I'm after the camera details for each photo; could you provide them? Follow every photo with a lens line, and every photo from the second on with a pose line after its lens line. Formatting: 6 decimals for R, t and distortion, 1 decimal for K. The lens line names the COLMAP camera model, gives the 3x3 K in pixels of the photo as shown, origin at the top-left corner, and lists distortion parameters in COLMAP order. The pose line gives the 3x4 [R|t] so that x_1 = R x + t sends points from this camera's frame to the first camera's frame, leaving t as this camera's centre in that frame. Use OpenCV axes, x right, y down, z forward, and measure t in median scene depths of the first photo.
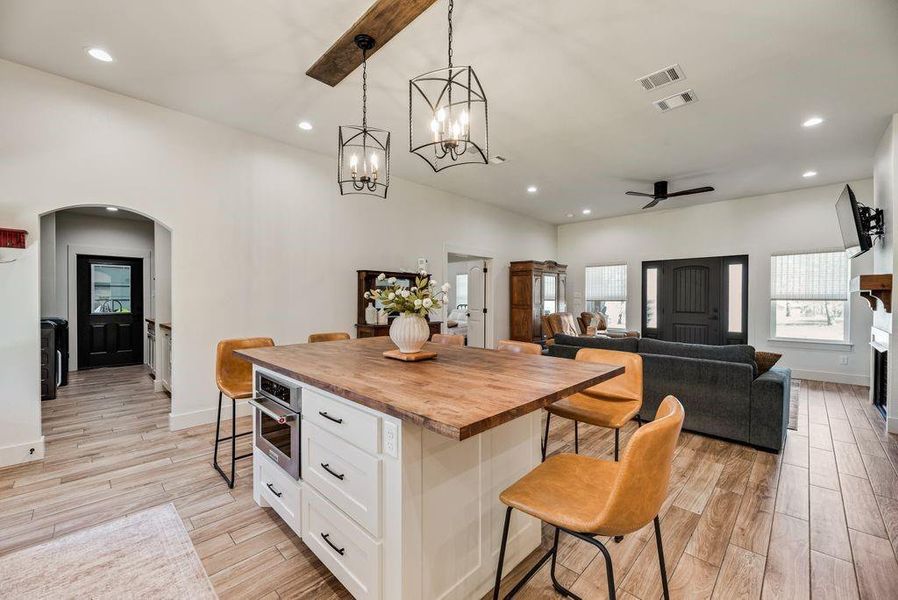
lens RADIAL K [[359.8, 0, 445.4], [0, 359.8, 298.8], [0, 0, 1]] dist [-0.002401, 0.000643]
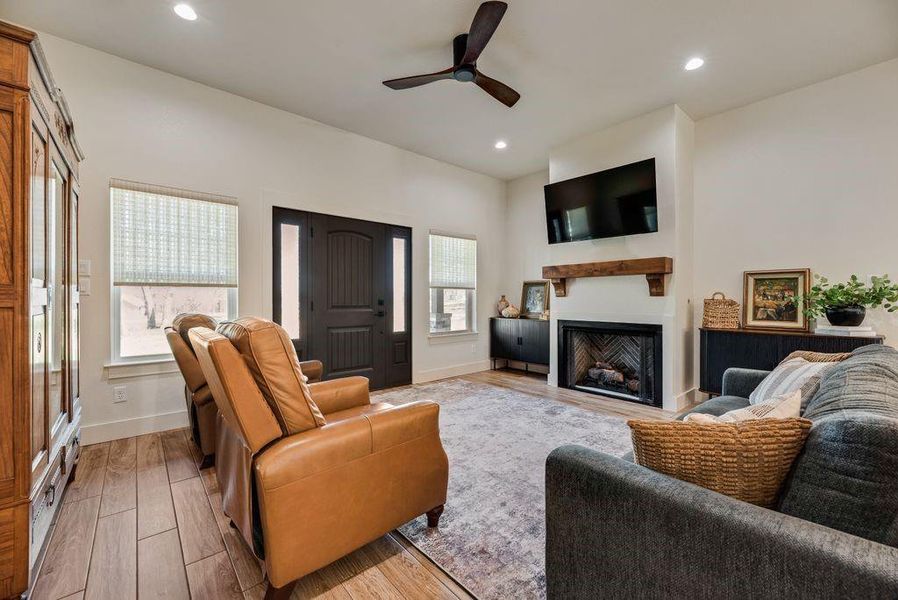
lens RADIAL K [[359.8, 0, 449.5], [0, 359.8, 299.8], [0, 0, 1]] dist [-0.002401, 0.000643]
pose [[0.070473, -0.007014, 0.997489, 0.081605], [0.000335, 0.999975, 0.007008, 0.020094], [-0.997514, -0.000159, 0.070473, 0.750318]]
